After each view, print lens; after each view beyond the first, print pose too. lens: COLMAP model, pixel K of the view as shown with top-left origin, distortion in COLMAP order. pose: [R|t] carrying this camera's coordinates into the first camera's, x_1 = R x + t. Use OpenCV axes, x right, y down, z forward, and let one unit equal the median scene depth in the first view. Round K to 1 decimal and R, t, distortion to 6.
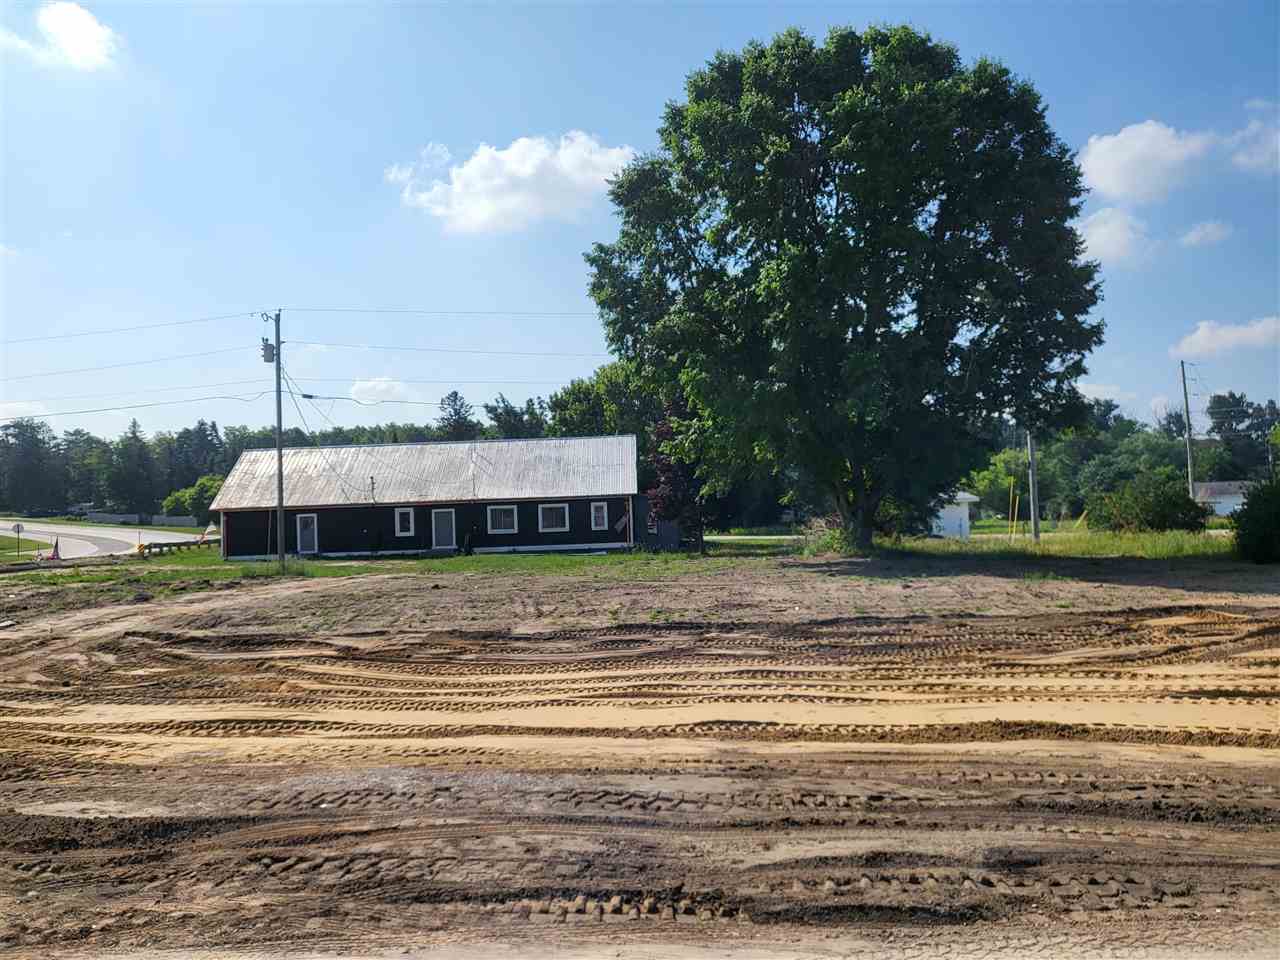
lens RADIAL K [[951.8, 0, 643.7], [0, 951.8, 480.3], [0, 0, 1]] dist [-0.027674, 0.053516]
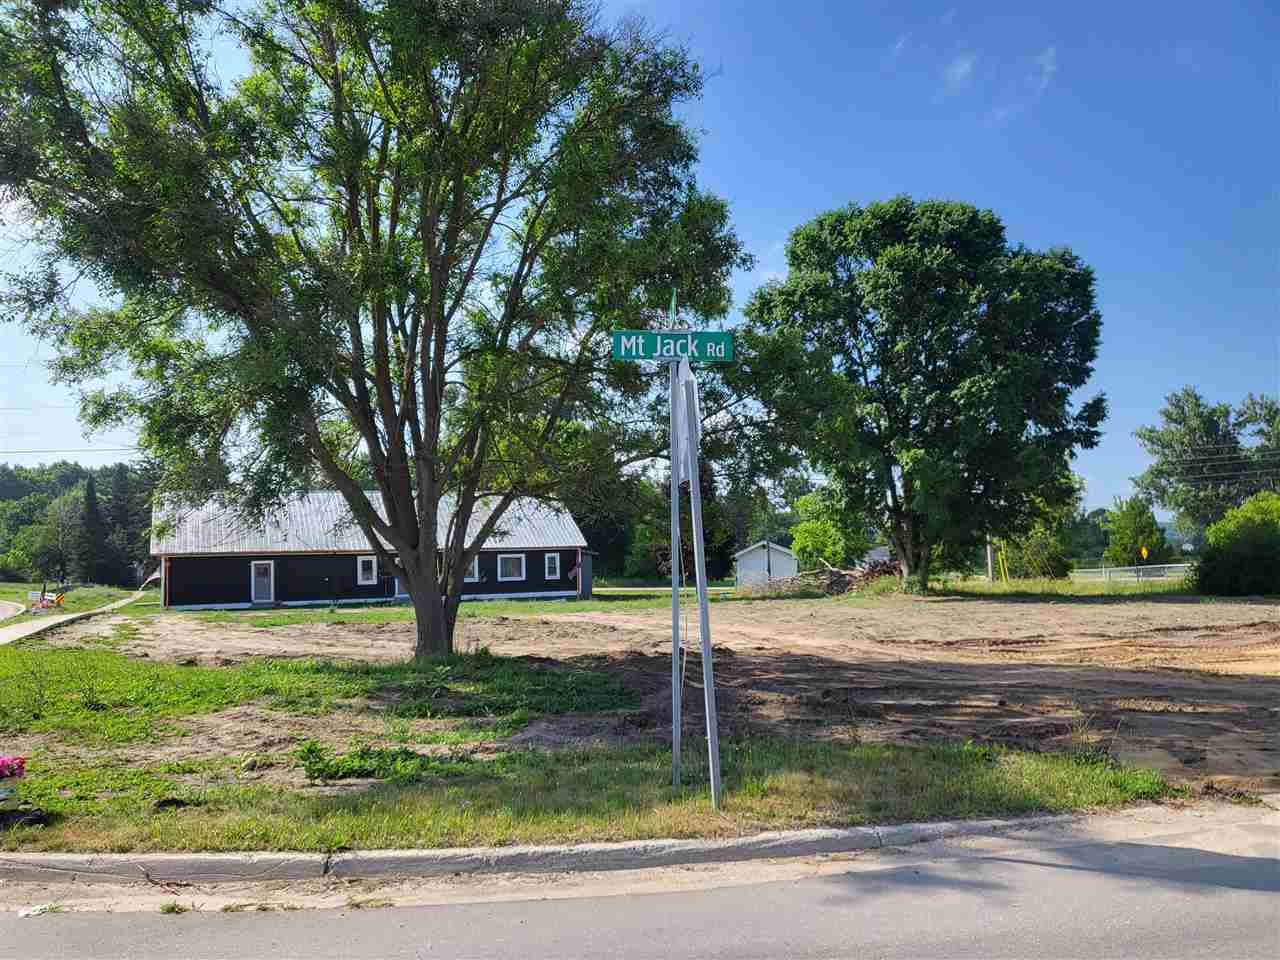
lens RADIAL K [[967.8, 0, 628.6], [0, 967.8, 486.1], [0, 0, 1]] dist [-0.013996, -0.003873]
pose [[0.925468, 0.041016, 0.376599, -0.383121], [-0.020243, 0.998055, -0.058954, 0.010186], [-0.378284, 0.046936, 0.924499, -0.043727]]
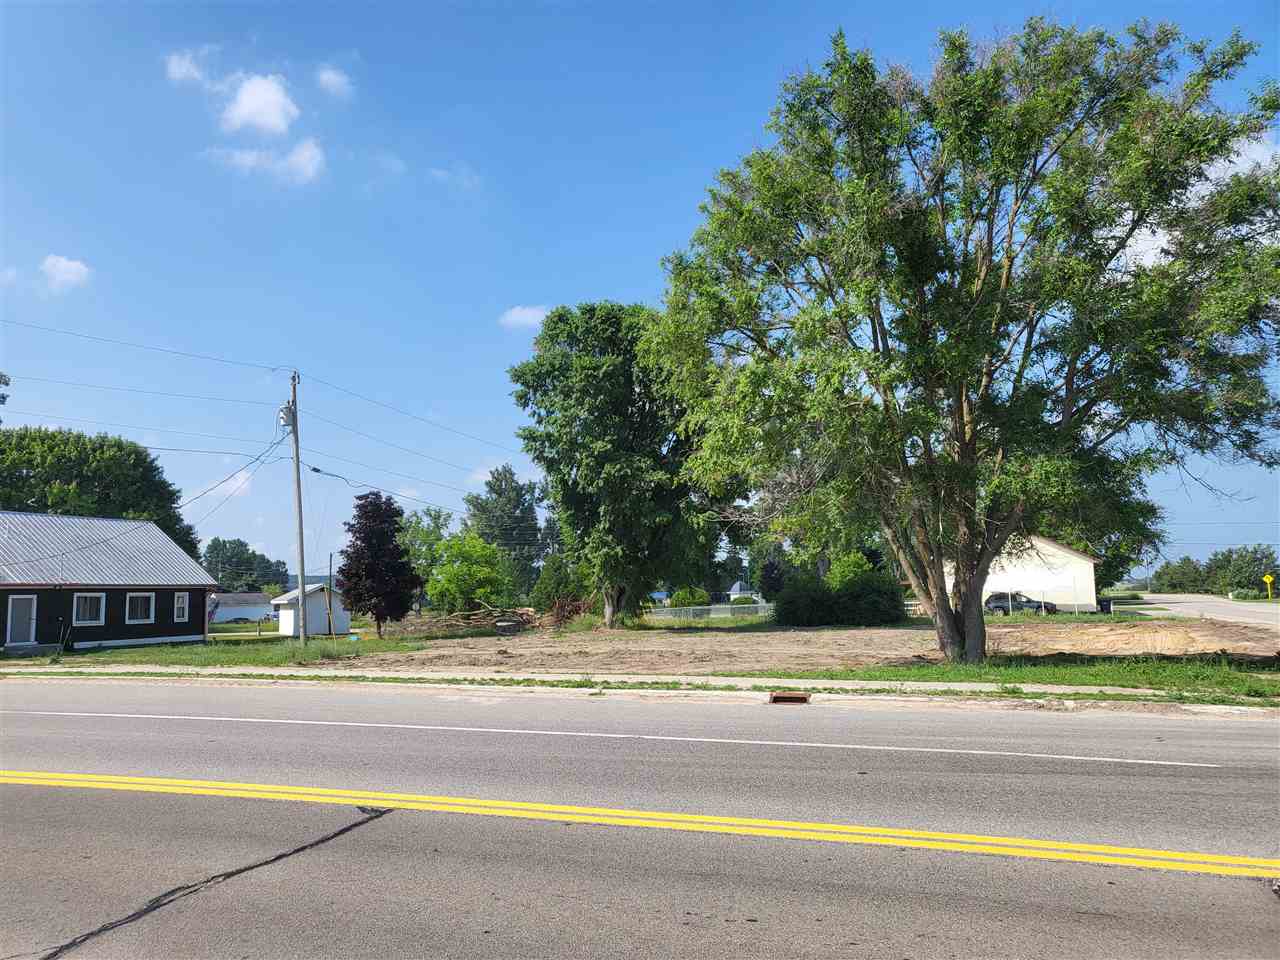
lens RADIAL K [[951.8, 0, 627.8], [0, 951.8, 484.4], [0, 0, 1]] dist [-0.027674, 0.053516]
pose [[0.403013, 0.131999, 0.905625, -0.735336], [-0.025473, 0.990779, -0.133075, 0.031163], [-0.914840, 0.030562, 0.402659, 0.218701]]
